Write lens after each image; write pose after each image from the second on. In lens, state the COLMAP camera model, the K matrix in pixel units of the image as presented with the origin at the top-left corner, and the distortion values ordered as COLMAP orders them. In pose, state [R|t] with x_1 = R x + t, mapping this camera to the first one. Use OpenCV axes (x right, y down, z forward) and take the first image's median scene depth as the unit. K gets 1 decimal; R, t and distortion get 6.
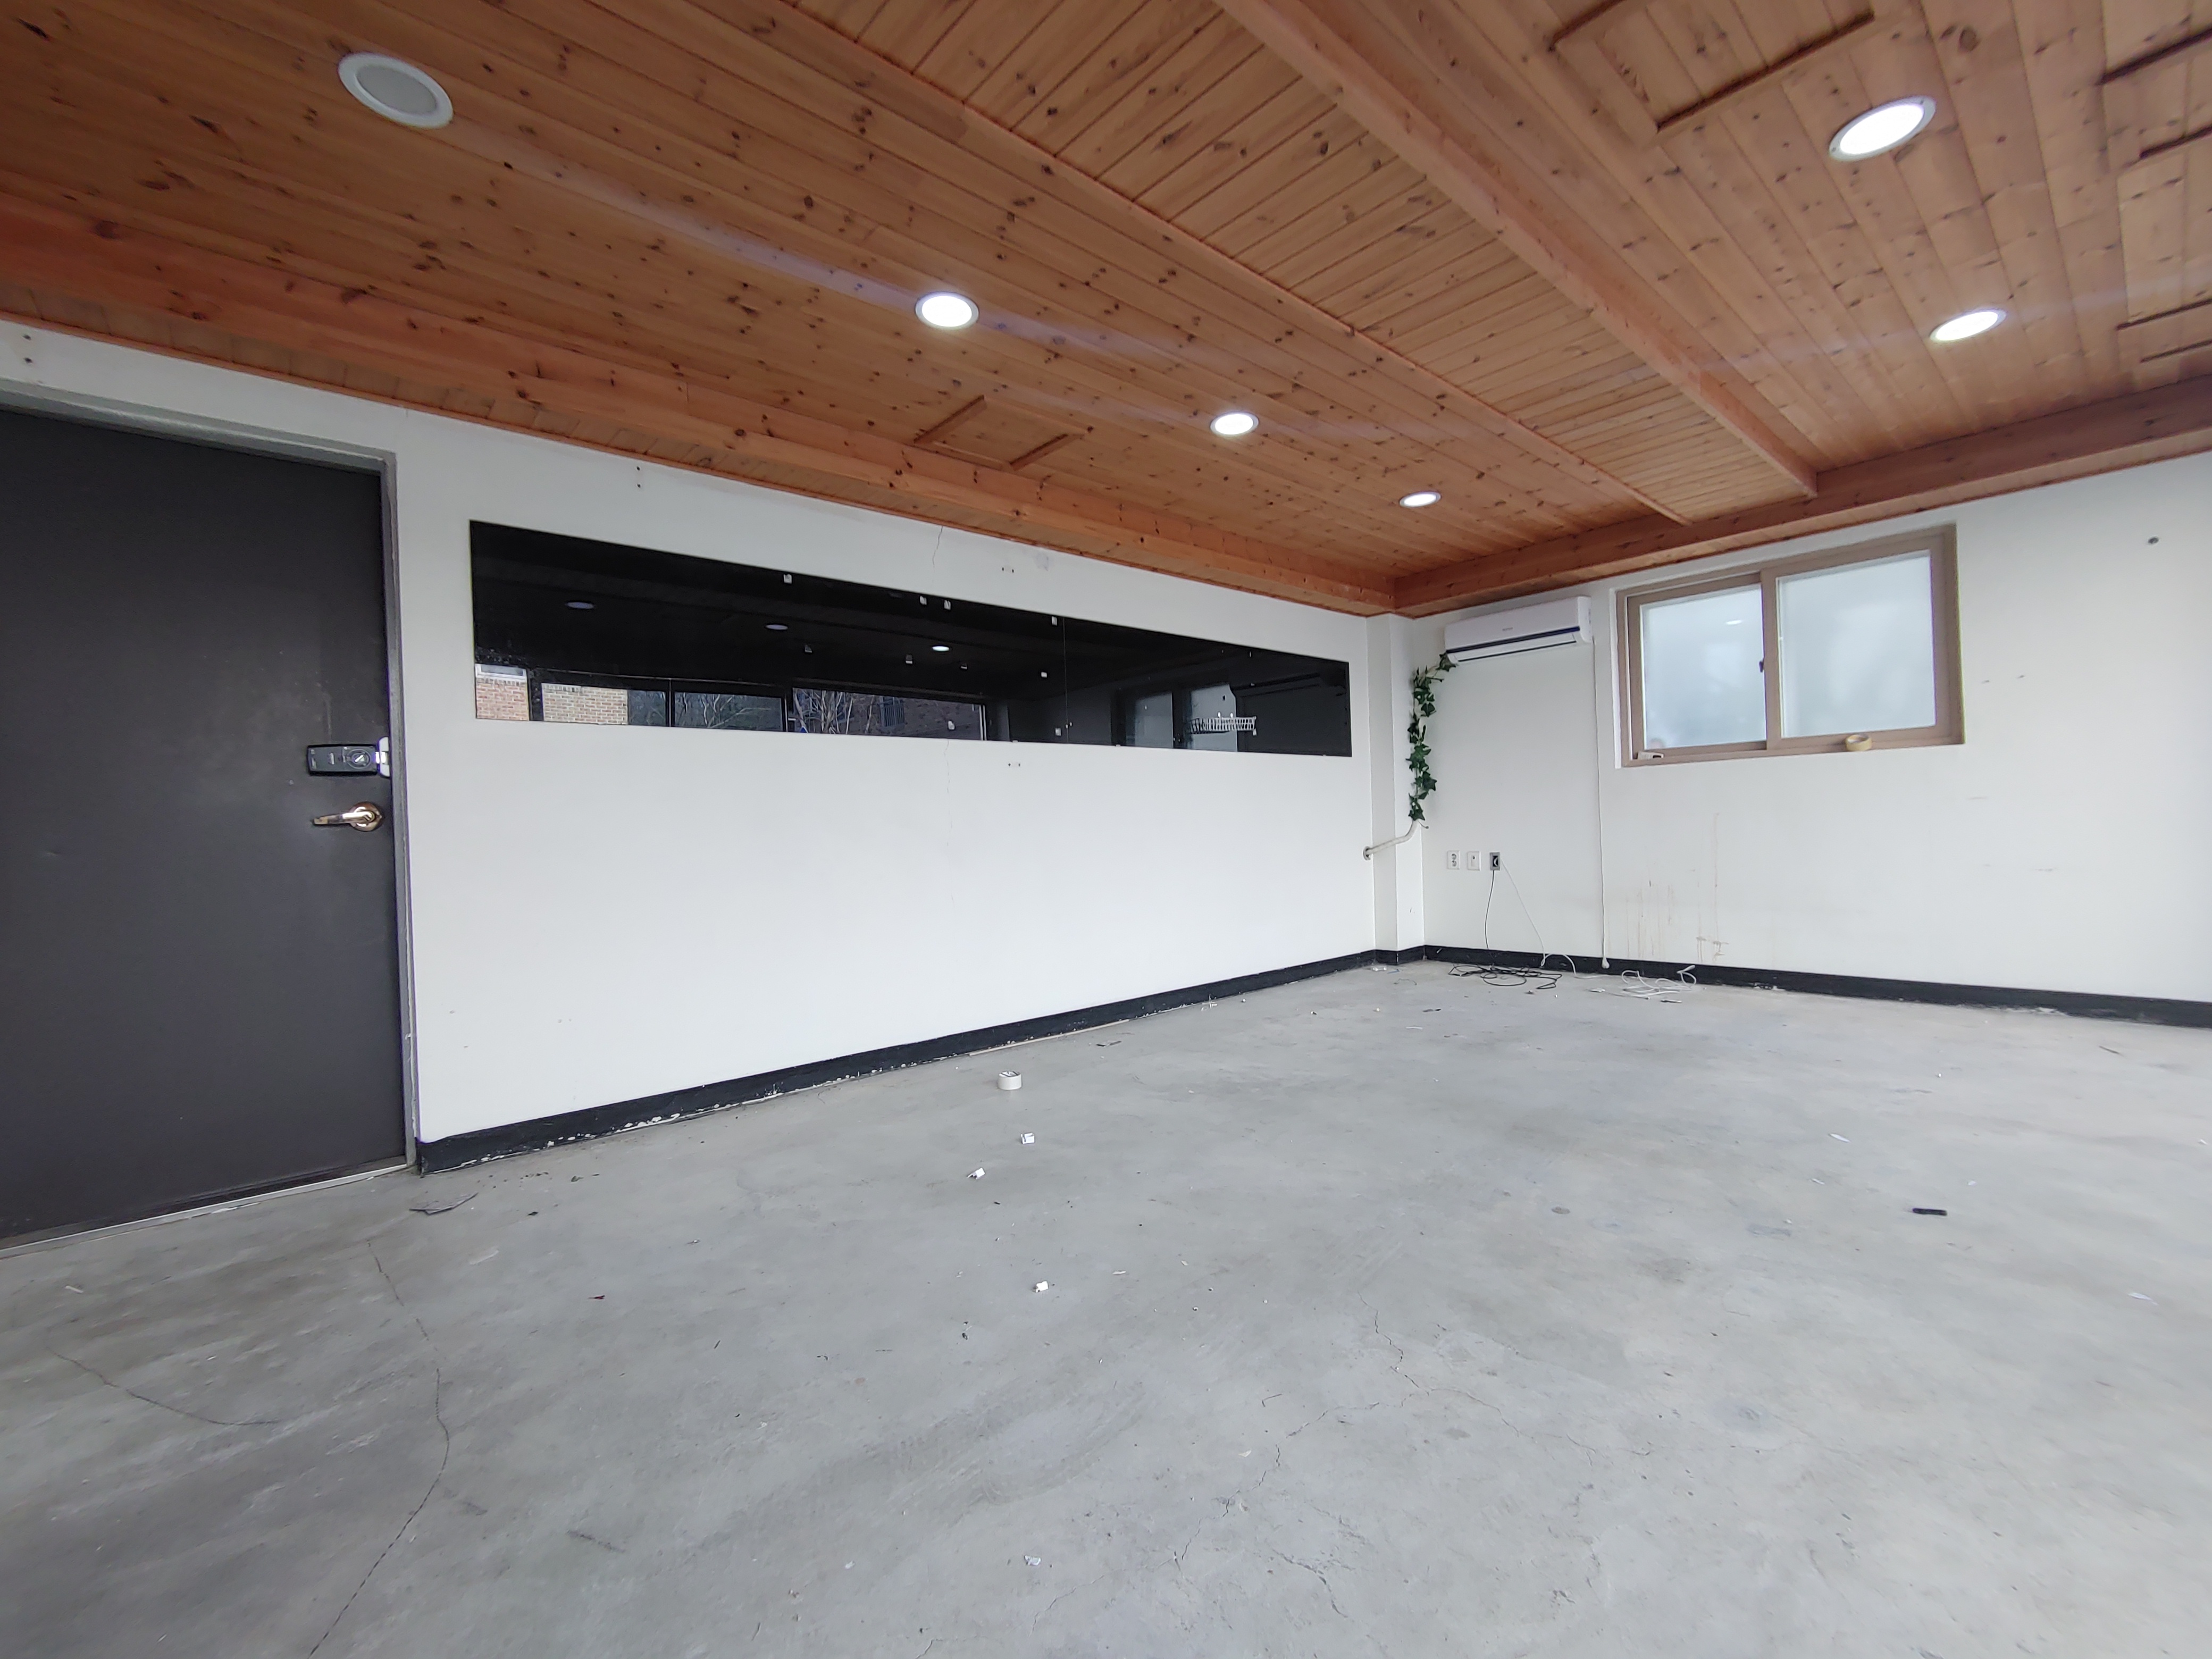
lens RADIAL K [[945.5, 0, 1104.6], [0, 945.5, 825.5], [0, 0, 1]] dist [0.001168, -0.000563]
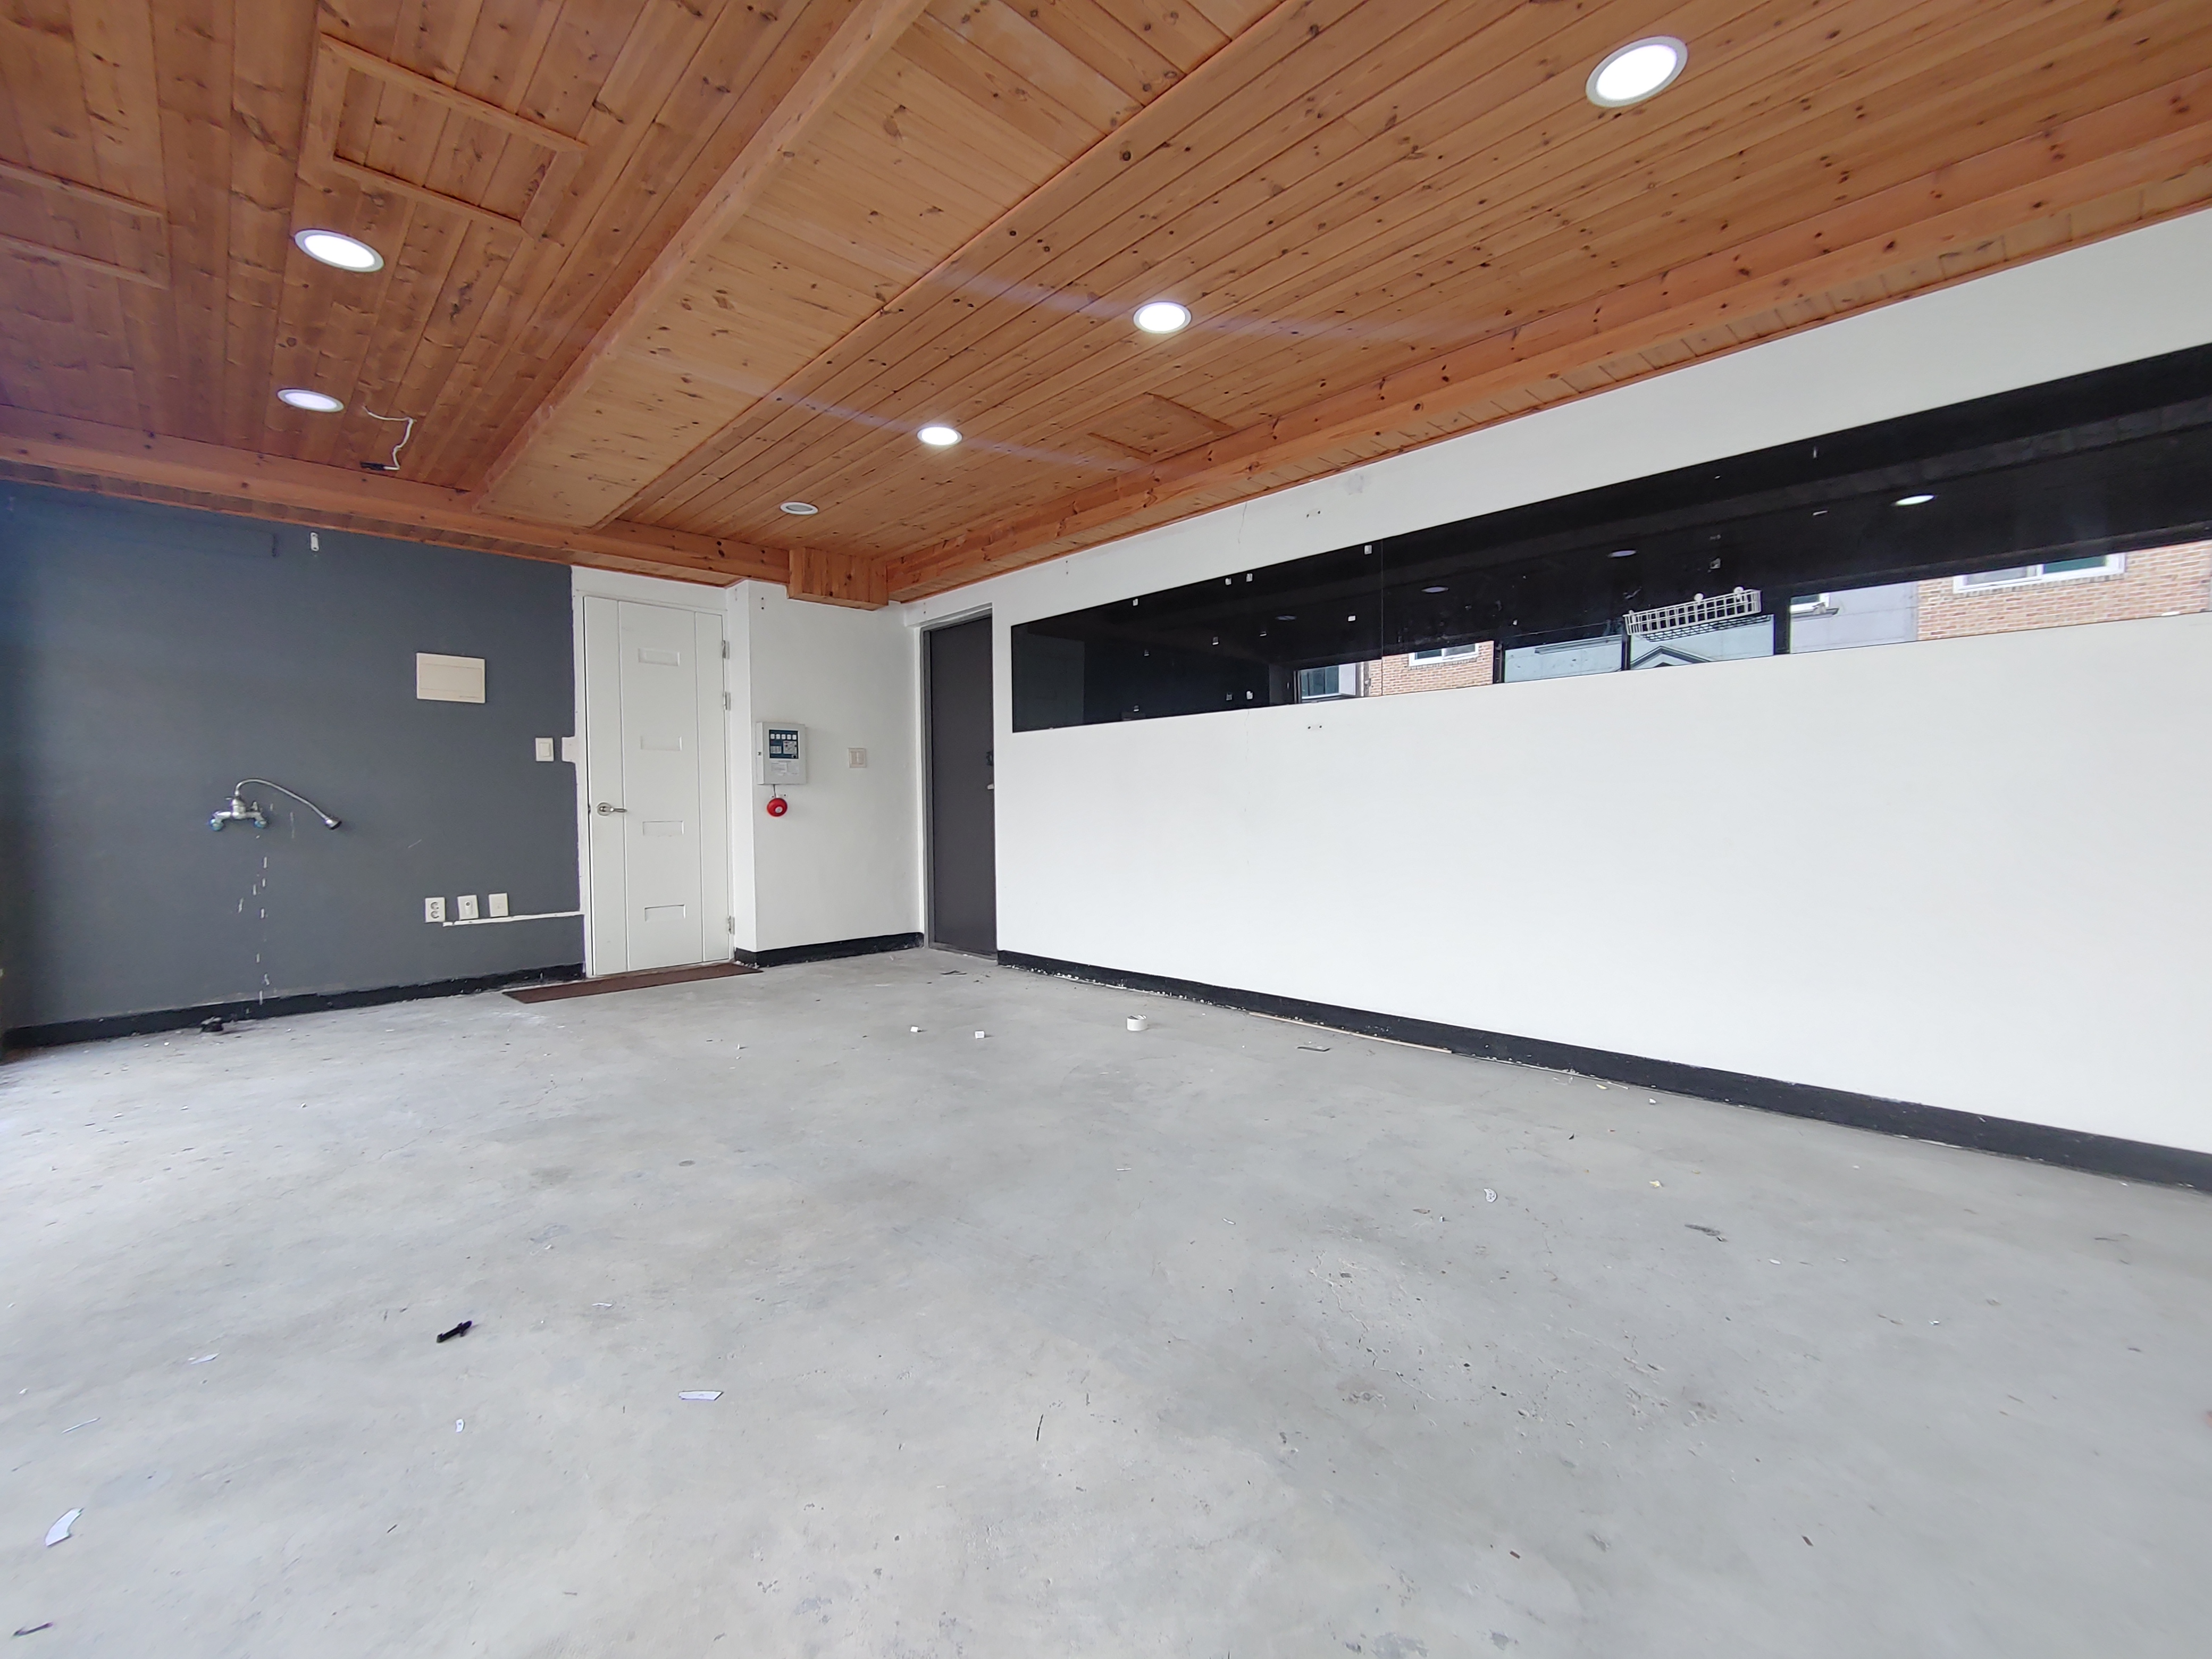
lens RADIAL K [[945.5, 0, 1100.7], [0, 945.5, 830.4], [0, 0, 1]] dist [0.001168, -0.000563]
pose [[0.024301, 0.064331, -0.997633, 0.830724], [0.015773, 0.997778, 0.064725, -0.026152], [0.999580, -0.017309, 0.023232, 0.771212]]
